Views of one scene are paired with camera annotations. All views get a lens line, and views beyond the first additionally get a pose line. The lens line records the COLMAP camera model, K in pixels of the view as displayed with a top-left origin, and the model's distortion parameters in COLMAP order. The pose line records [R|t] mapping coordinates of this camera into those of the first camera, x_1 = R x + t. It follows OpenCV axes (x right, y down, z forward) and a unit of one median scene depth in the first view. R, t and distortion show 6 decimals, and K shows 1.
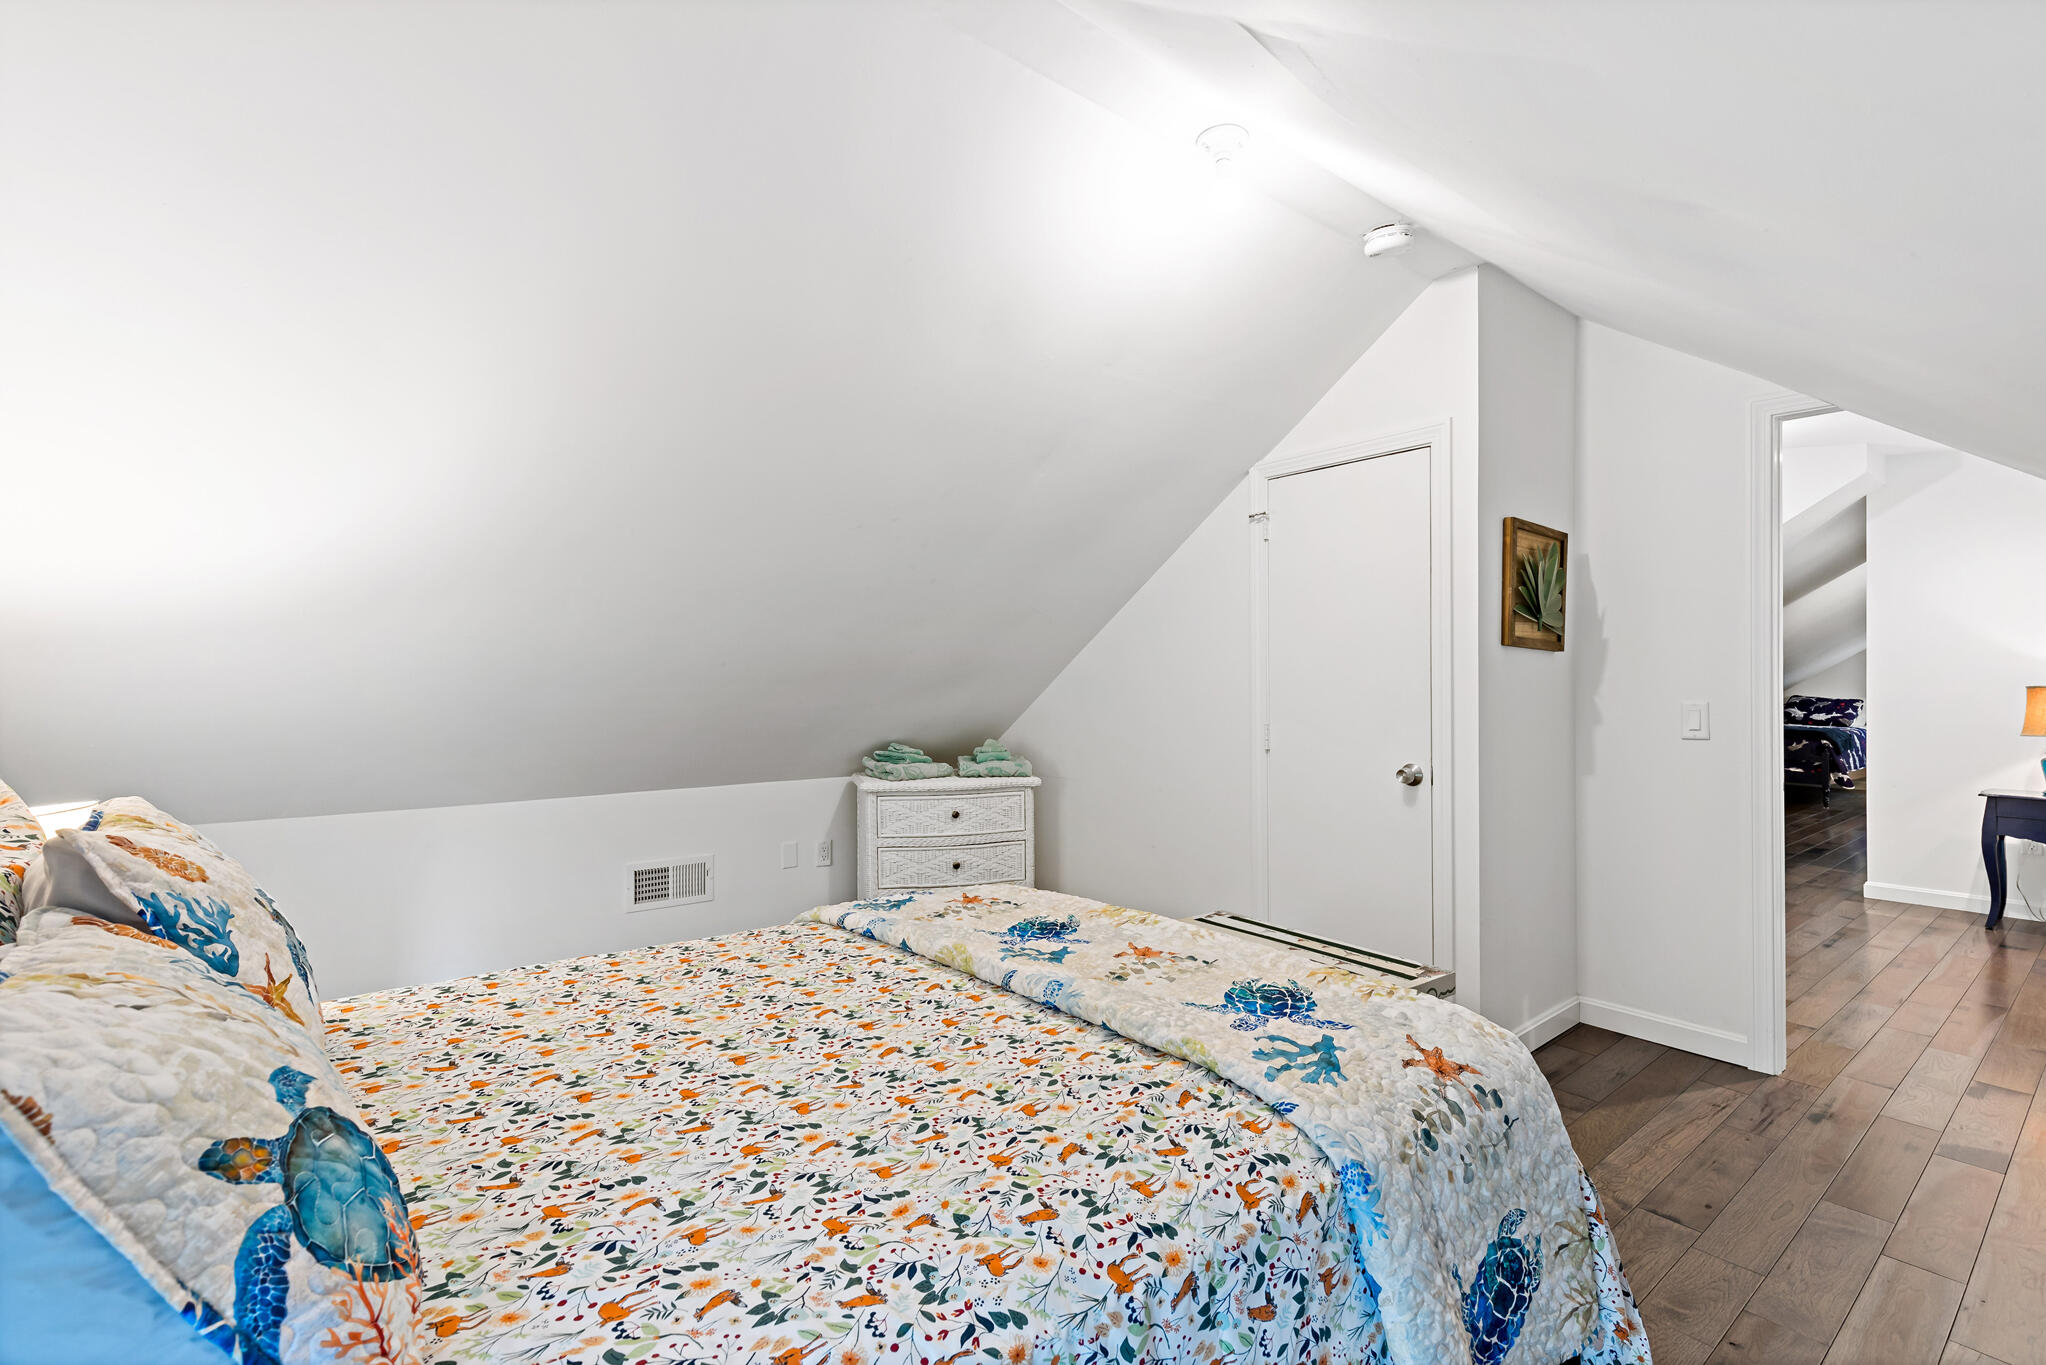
lens RADIAL K [[937.4, 0, 1024.9], [0, 937.4, 674.5], [0, 0, 1]] dist [0.029668, 0.000455]
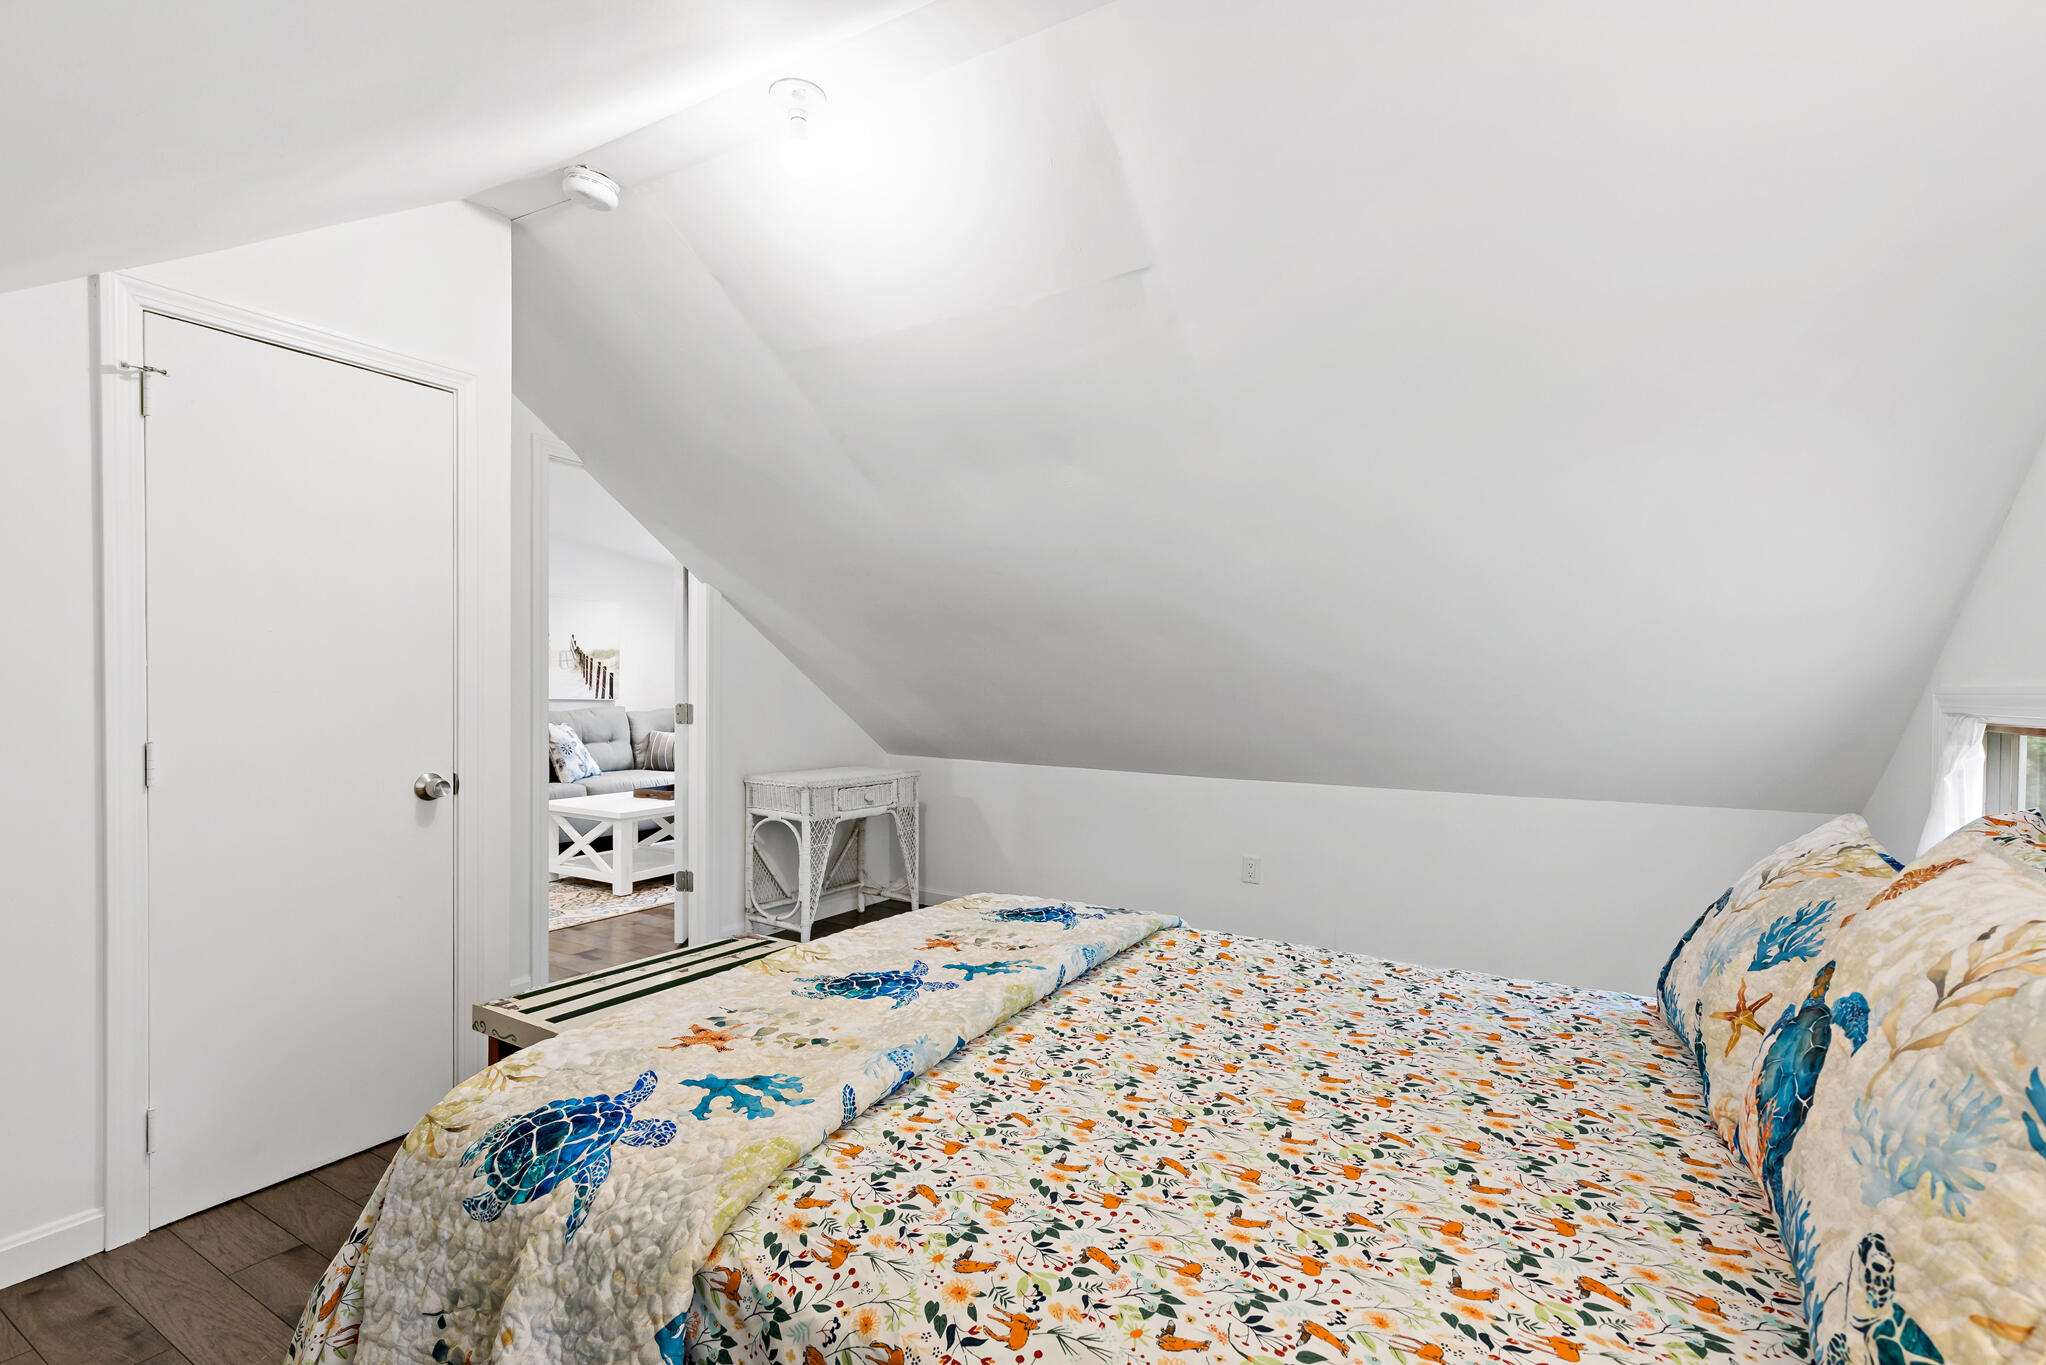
lens RADIAL K [[937.4, 0, 1022.8], [0, 937.4, 682.1], [0, 0, 1]] dist [0.029668, 0.000455]
pose [[-0.345531, -0.029181, 0.937953, -1.082208], [-0.015852, 0.999555, 0.025258, -0.022365], [-0.938273, -0.006141, -0.345840, 1.667973]]
